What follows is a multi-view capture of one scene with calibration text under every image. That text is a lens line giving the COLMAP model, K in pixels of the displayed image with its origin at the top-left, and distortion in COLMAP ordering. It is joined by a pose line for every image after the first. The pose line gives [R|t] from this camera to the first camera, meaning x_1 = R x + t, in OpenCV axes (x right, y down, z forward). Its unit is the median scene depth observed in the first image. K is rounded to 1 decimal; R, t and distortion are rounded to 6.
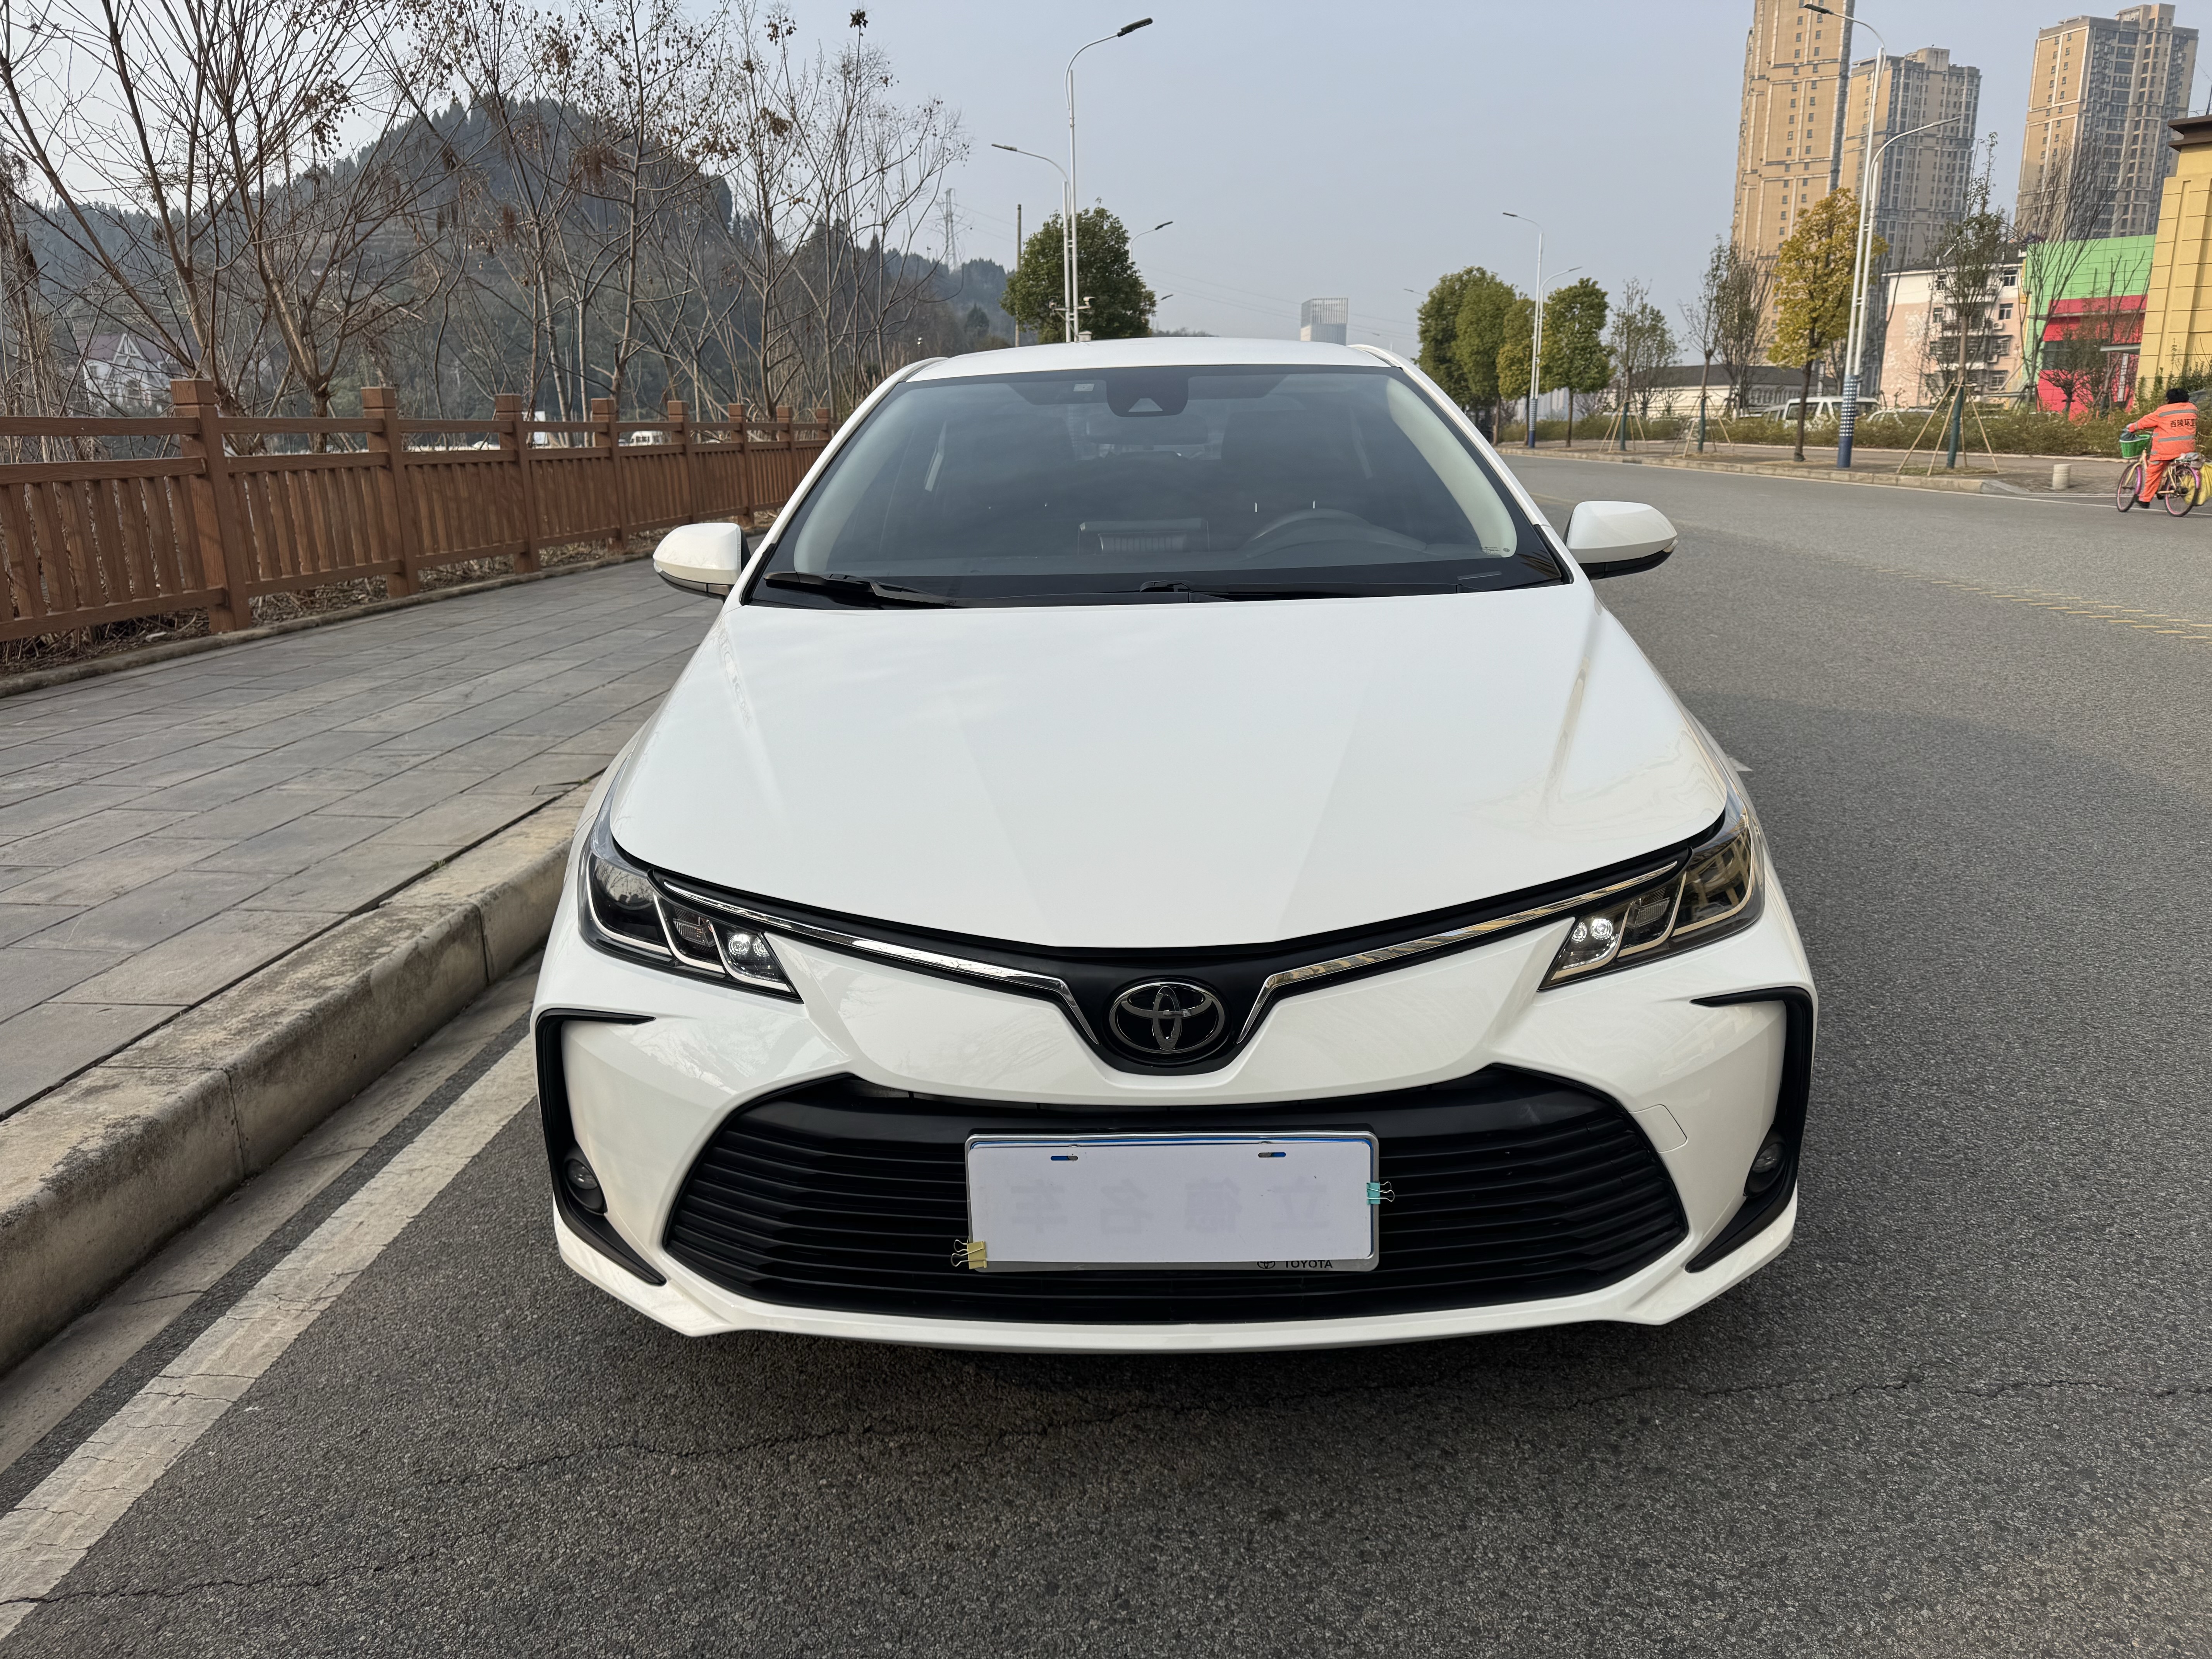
lens RADIAL K [[1582.4, 0, 1101.1], [0, 1582.4, 838.7], [0, 0, 1]] dist [0.009962, -0.015793]
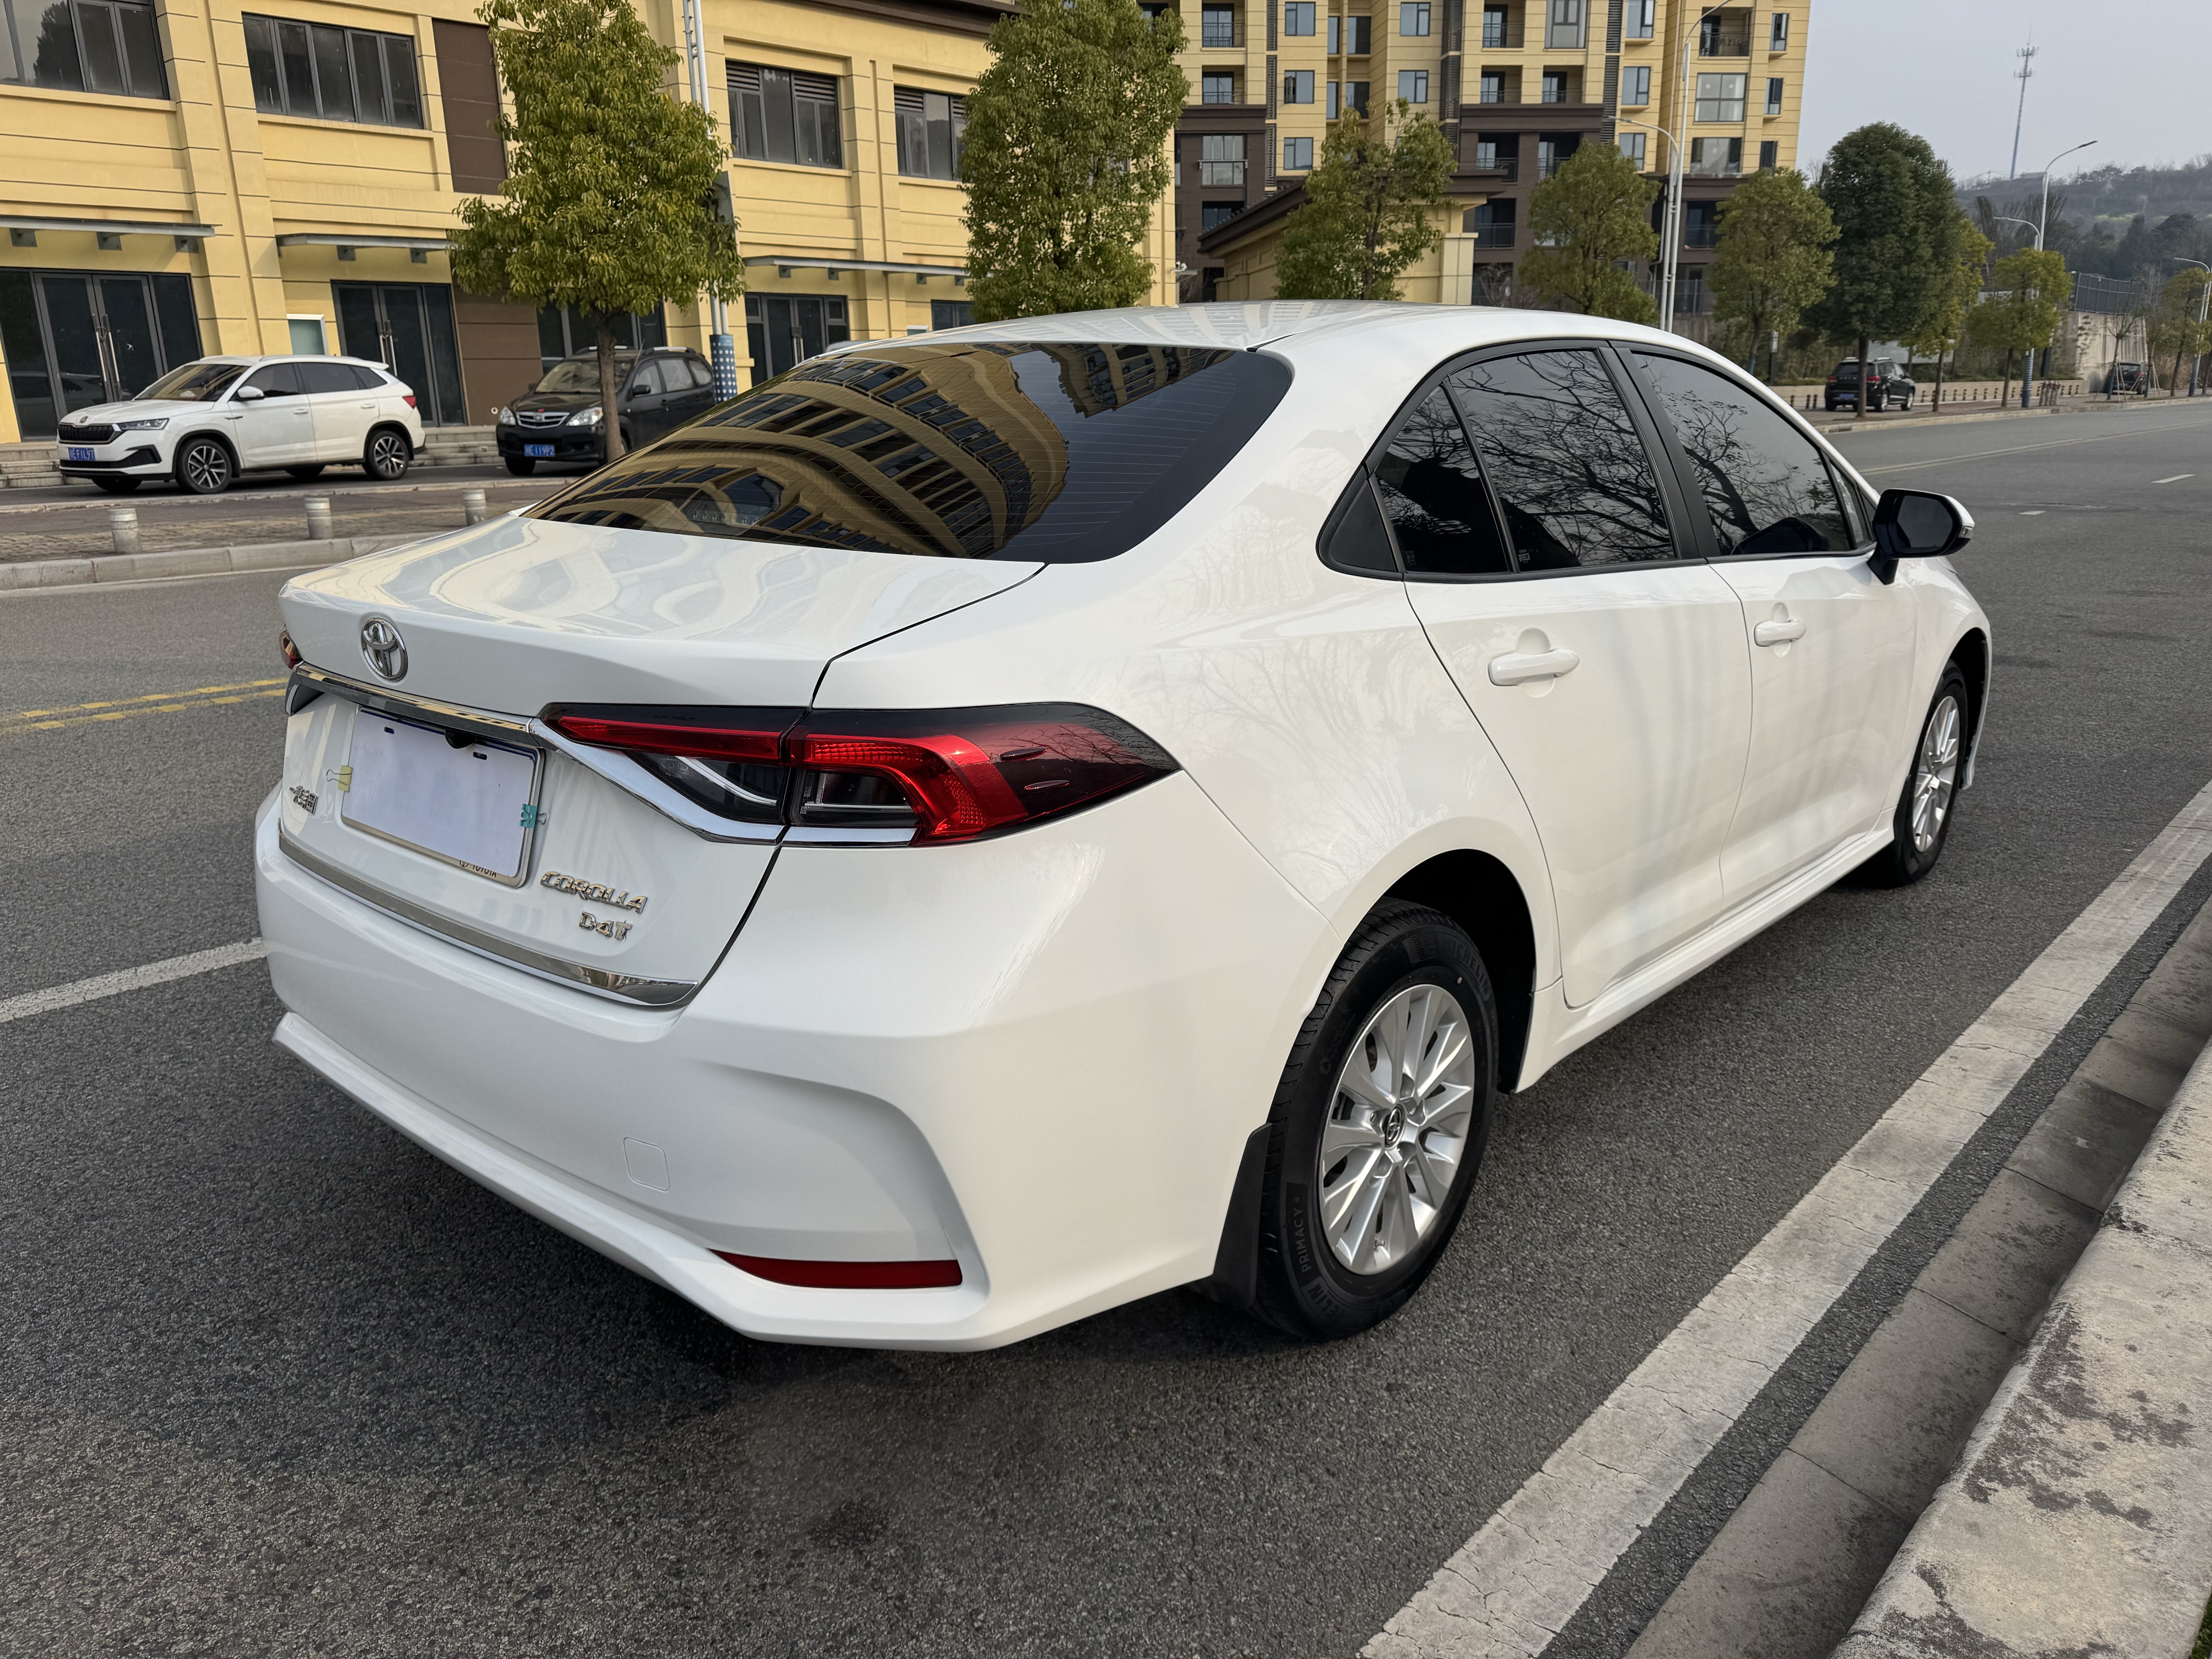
lens RADIAL K [[1582.4, 0, 1088.8], [0, 1582.4, 849.1], [0, 0, 1]] dist [0.009962, -0.015793]
pose [[-0.775998, -0.157112, 0.610855, -0.057154], [0.182571, 0.871069, 0.455968, -0.064344], [-0.603735, 0.465355, -0.647263, 0.242355]]
